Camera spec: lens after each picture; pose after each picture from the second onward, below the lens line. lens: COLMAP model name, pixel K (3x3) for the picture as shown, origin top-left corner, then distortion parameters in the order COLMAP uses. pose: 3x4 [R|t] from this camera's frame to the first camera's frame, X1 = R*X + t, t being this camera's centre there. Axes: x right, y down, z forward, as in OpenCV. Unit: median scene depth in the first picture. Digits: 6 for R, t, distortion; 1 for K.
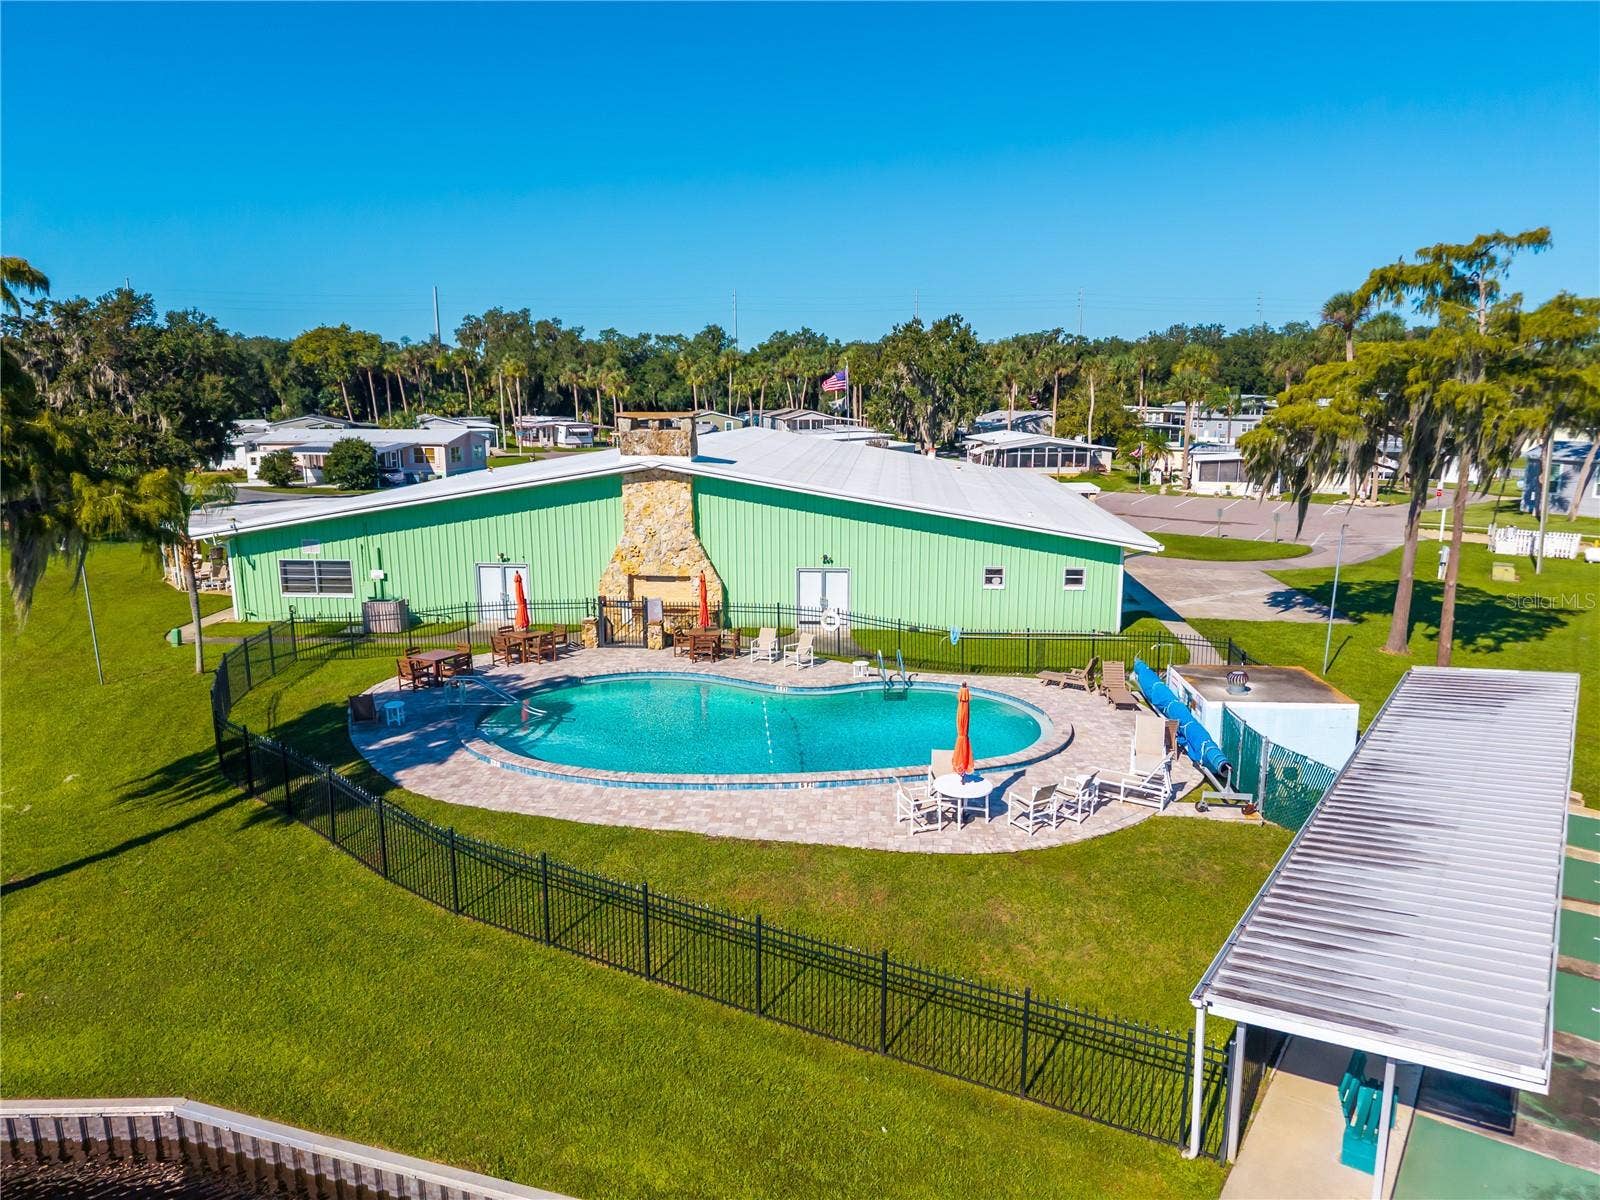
lens RADIAL K [[1060.8, 0, 804.7], [0, 1060.8, 595.3], [0, 0, 1]] dist [0.108823, -0.162230]
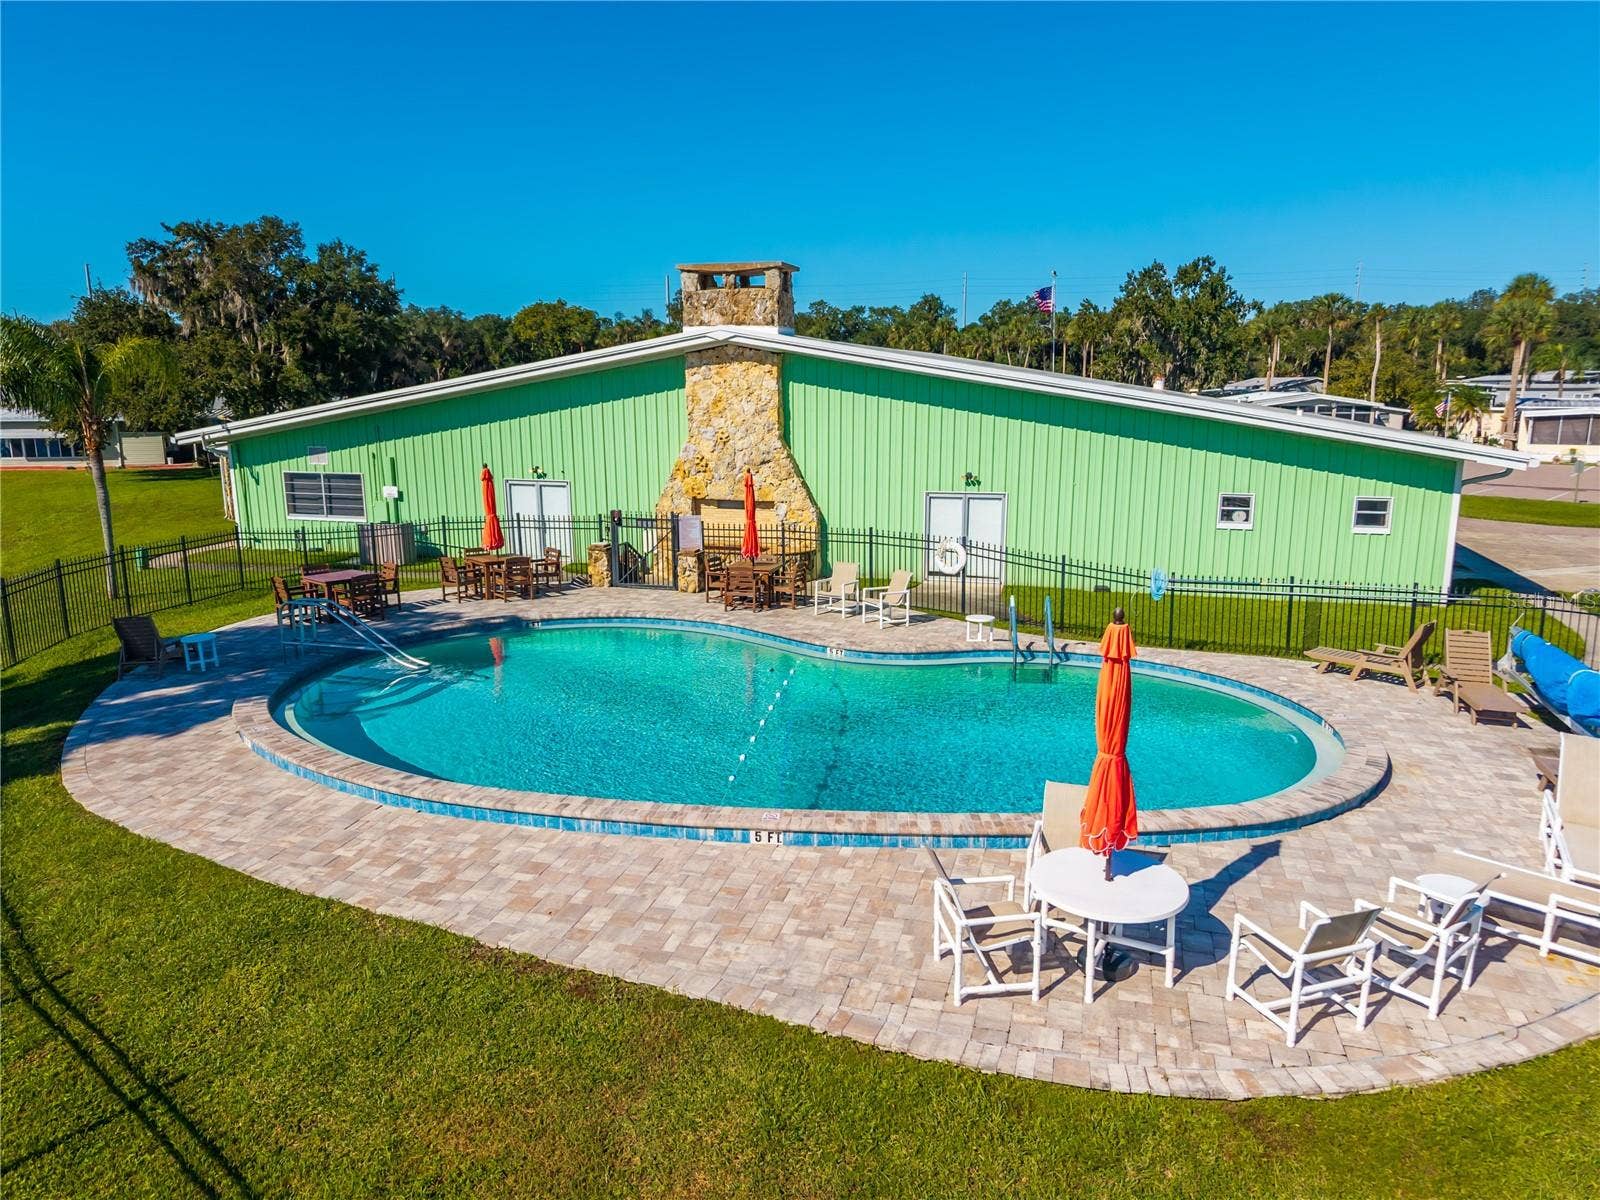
lens RADIAL K [[1066.5, 0, 807.3], [0, 1066.5, 596.4], [0, 0, 1]] dist [0.042083, -0.044678]
pose [[0.977329, 0.040628, -0.207790, 0.069820], [-0.040528, 0.999167, 0.004744, 0.045913], [0.207810, 0.003785, 0.978162, 0.351970]]
